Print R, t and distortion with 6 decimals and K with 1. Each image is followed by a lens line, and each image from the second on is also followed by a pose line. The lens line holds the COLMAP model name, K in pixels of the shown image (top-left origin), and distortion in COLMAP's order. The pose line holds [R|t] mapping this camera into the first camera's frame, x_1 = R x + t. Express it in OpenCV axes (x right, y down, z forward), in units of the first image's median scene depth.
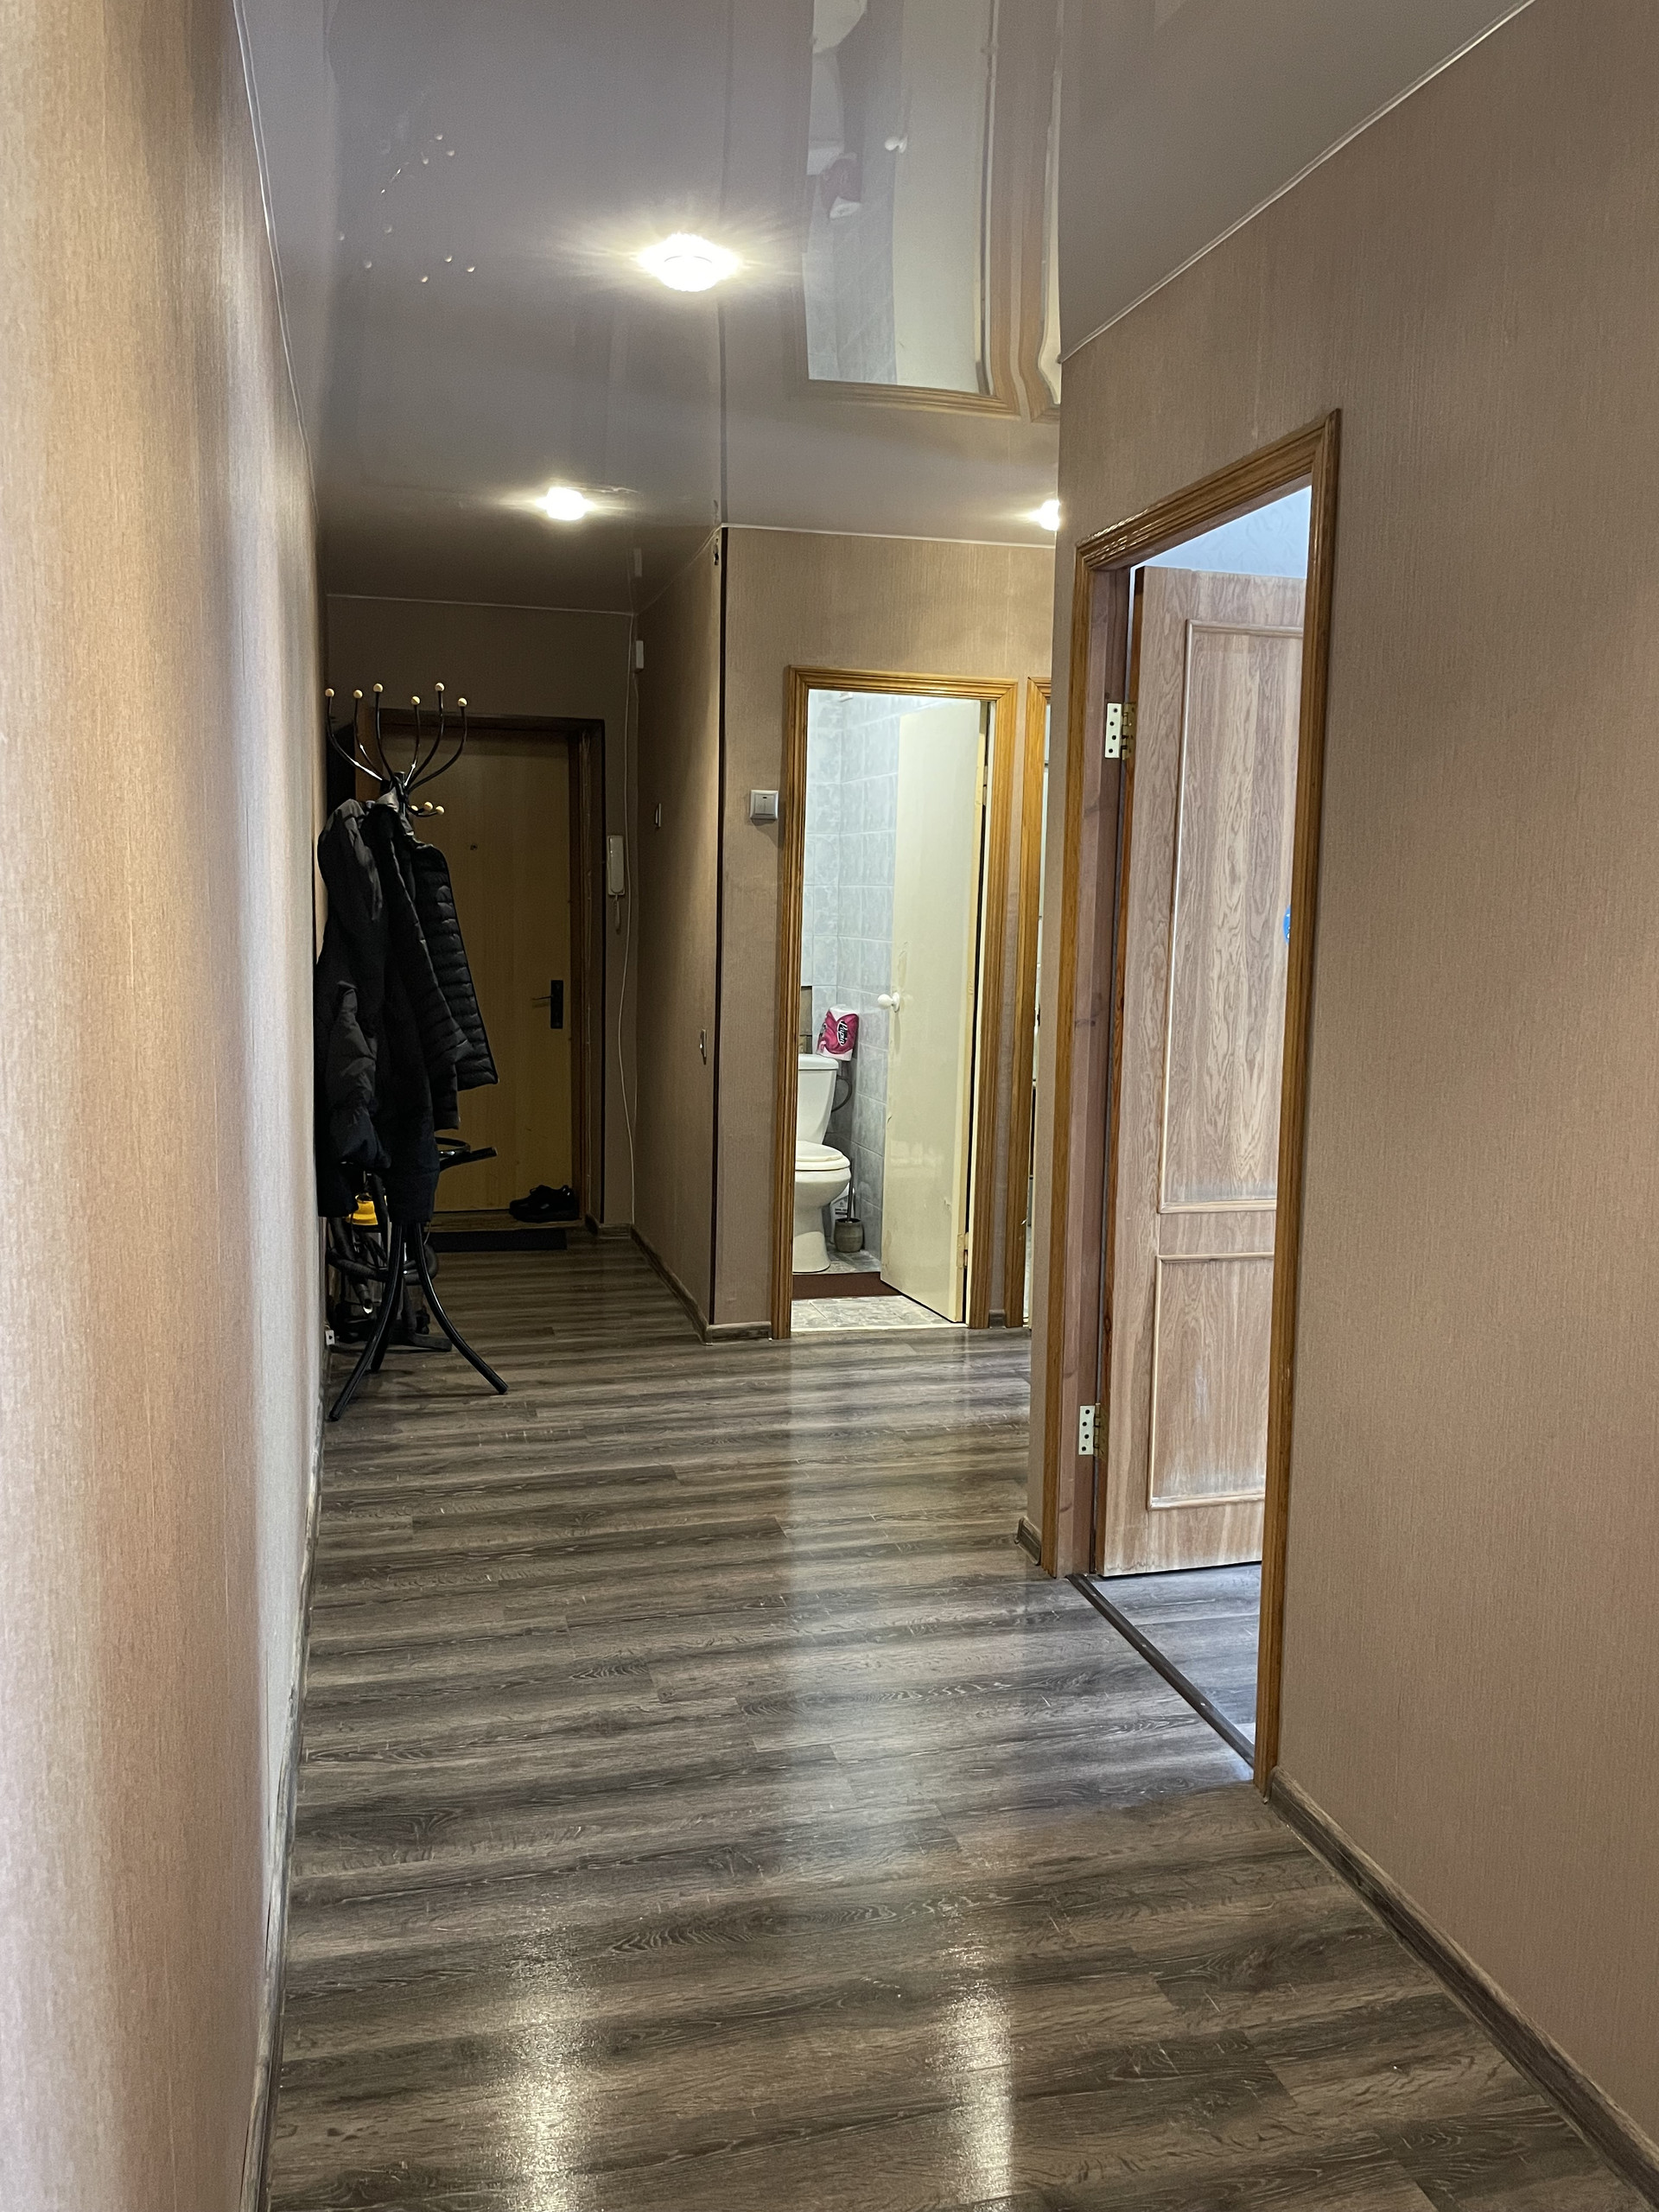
lens RADIAL K [[1668.0, 0, 832.7], [0, 1668.0, 1110.4], [0, 0, 1]] dist [0.050028, -0.024338]
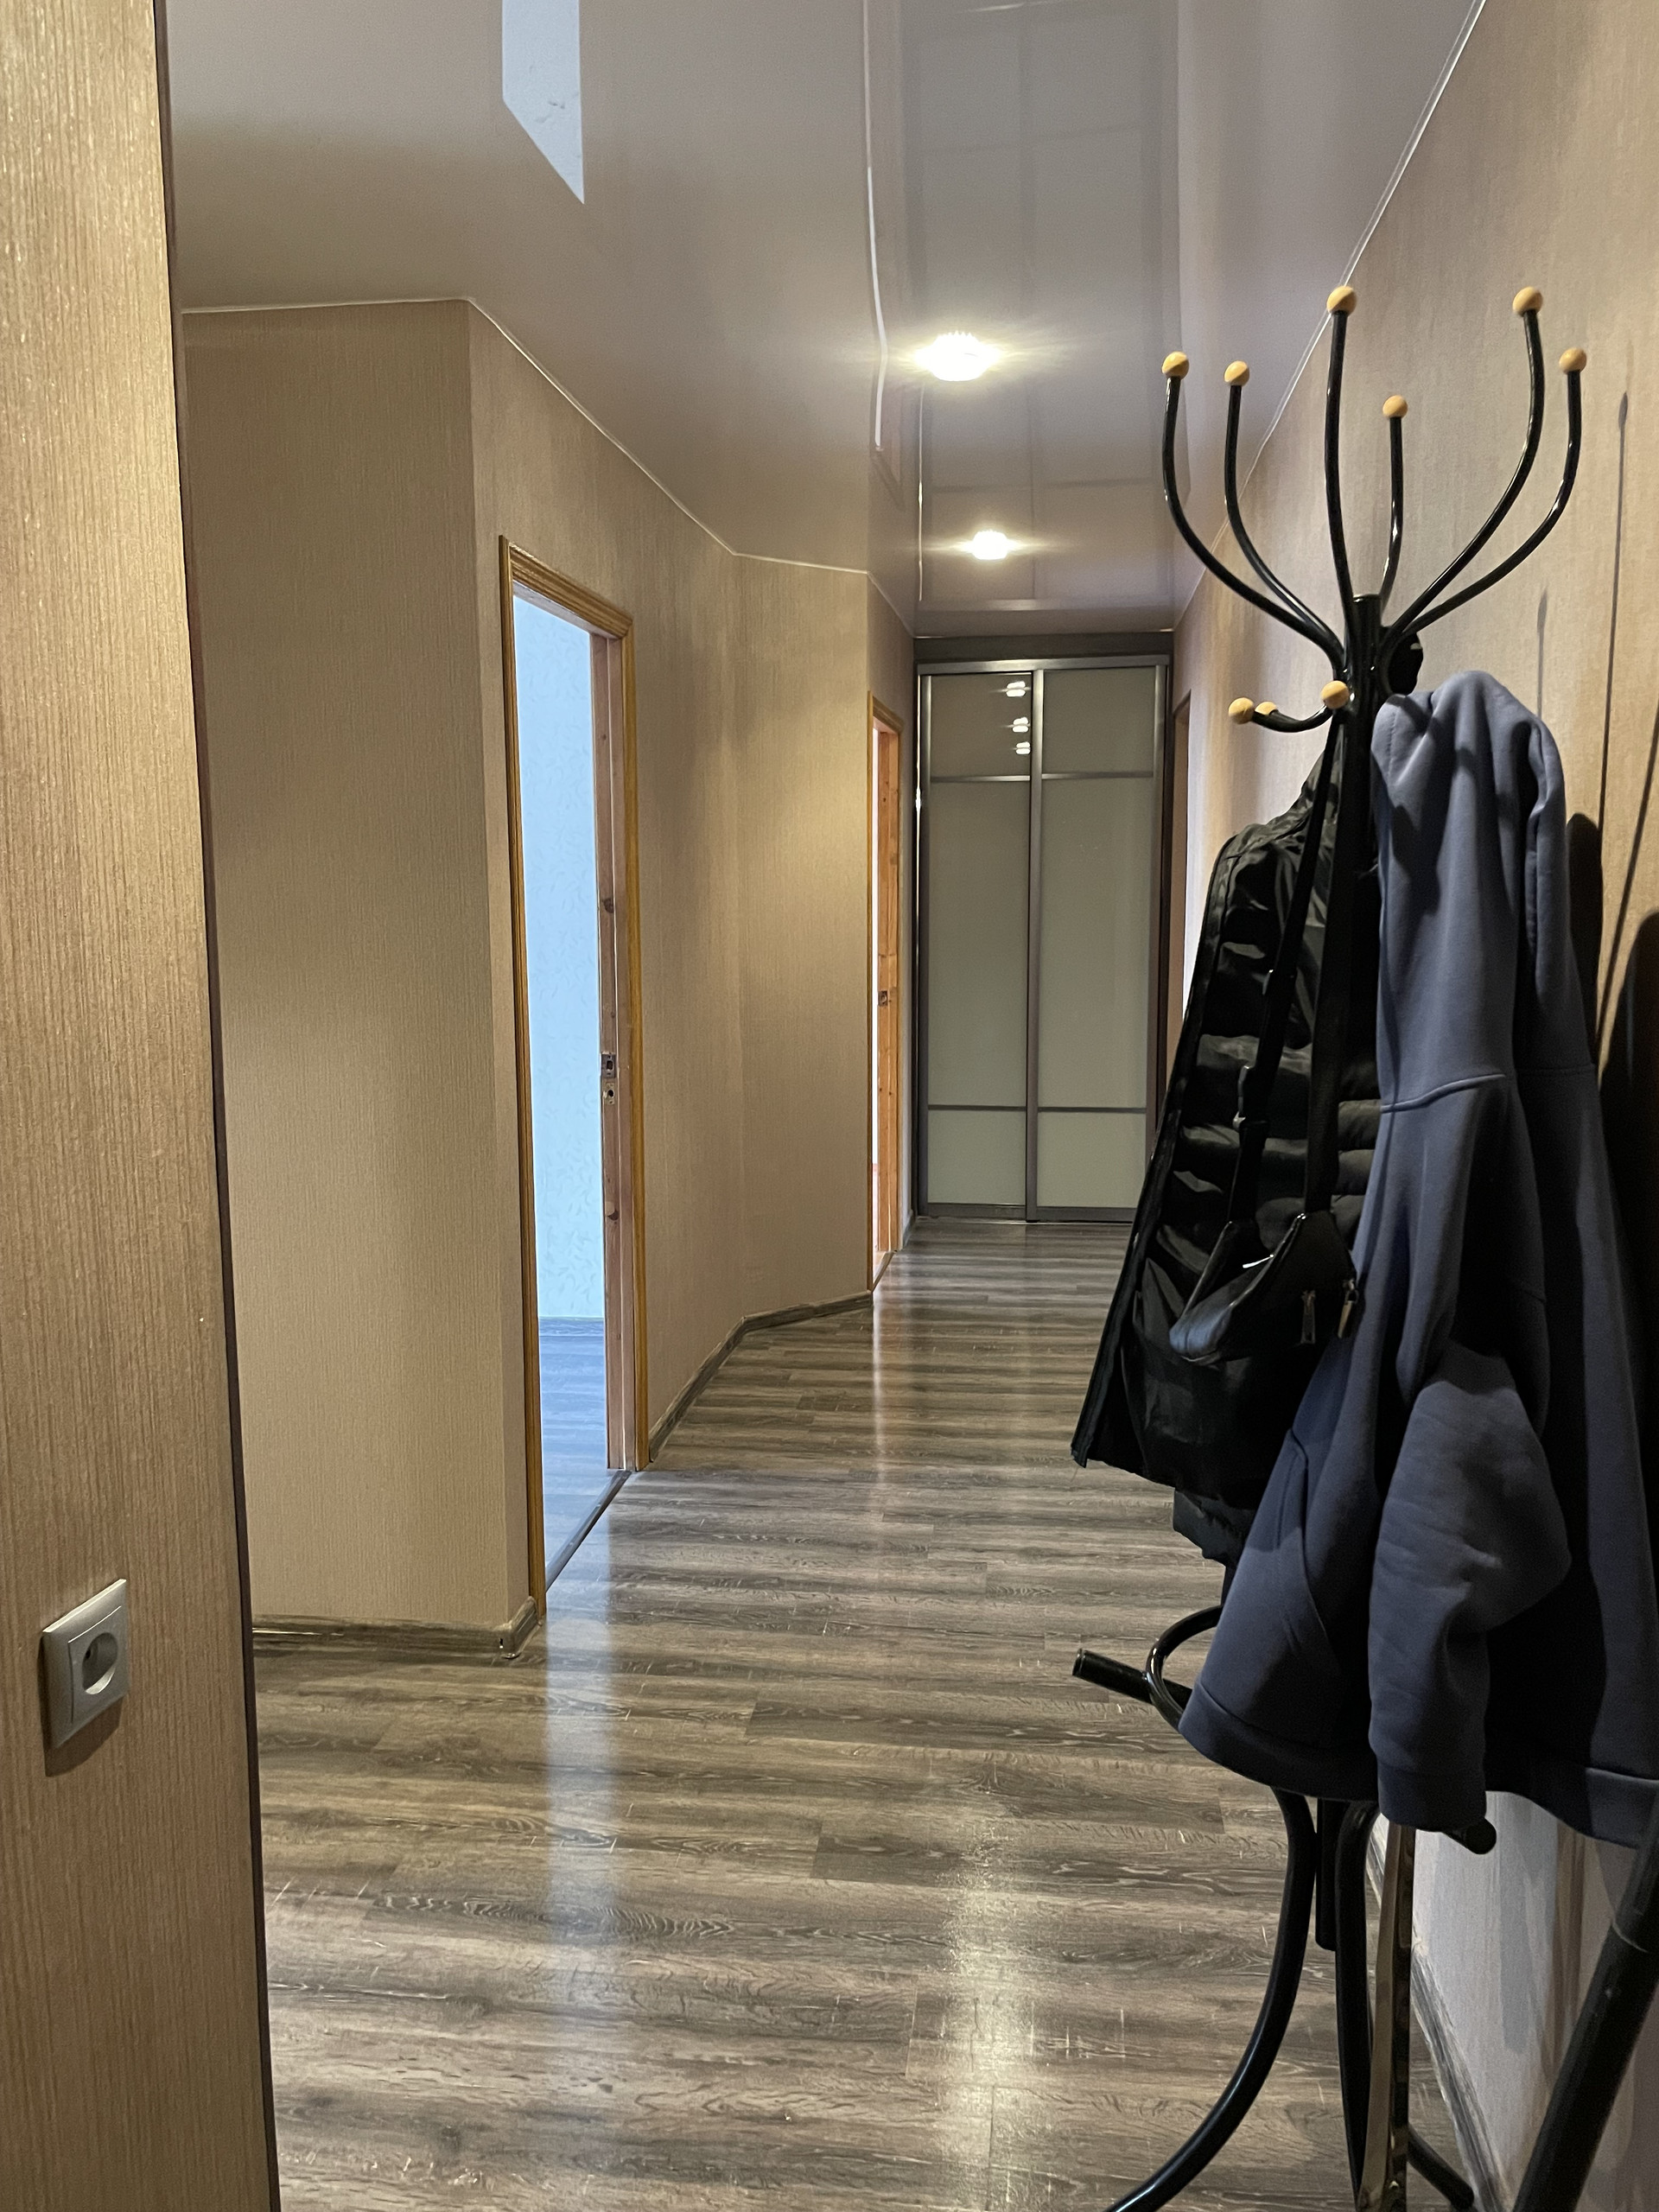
lens RADIAL K [[1668.0, 0, 832.2], [0, 1668.0, 1093.5], [0, 0, 1]] dist [0.050028, -0.024338]
pose [[-0.923649, -0.057491, 0.378904, -0.428273], [0.042084, 0.967489, 0.249386, -0.283011], [-0.380923, 0.246291, -0.891201, 1.982294]]
